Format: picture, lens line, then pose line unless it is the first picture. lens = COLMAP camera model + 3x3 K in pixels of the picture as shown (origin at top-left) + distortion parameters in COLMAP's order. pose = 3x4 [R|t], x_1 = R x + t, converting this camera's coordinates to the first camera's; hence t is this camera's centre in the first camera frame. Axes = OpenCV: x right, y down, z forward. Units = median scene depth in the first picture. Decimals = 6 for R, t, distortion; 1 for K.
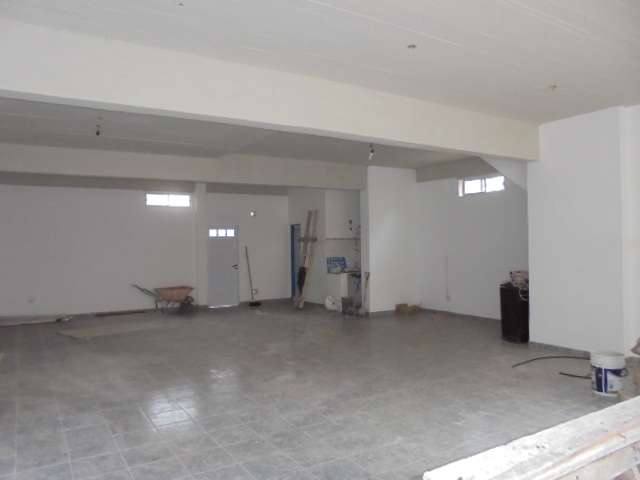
lens RADIAL K [[490.5, 0, 316.8], [0, 490.5, 242.3], [0, 0, 1]] dist [-0.069301, 0.030663]
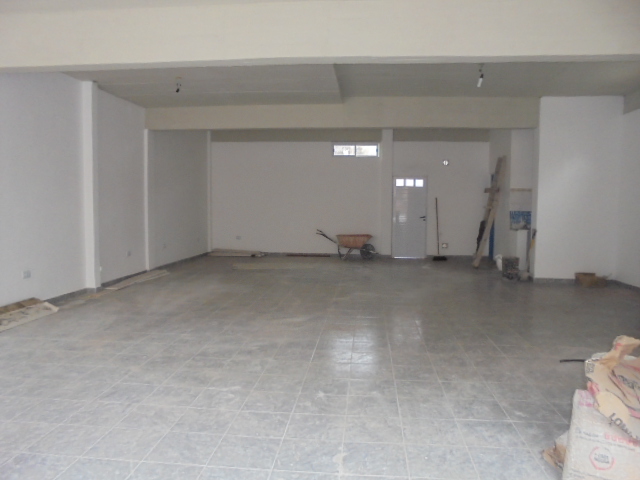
lens RADIAL K [[490.5, 0, 318.3], [0, 490.5, 240.9], [0, 0, 1]] dist [-0.069301, 0.030663]
pose [[0.795775, 0.068516, -0.601704, 0.300897], [-0.018047, 0.995821, 0.089527, 0.014578], [0.605323, -0.060385, 0.793686, 0.135419]]
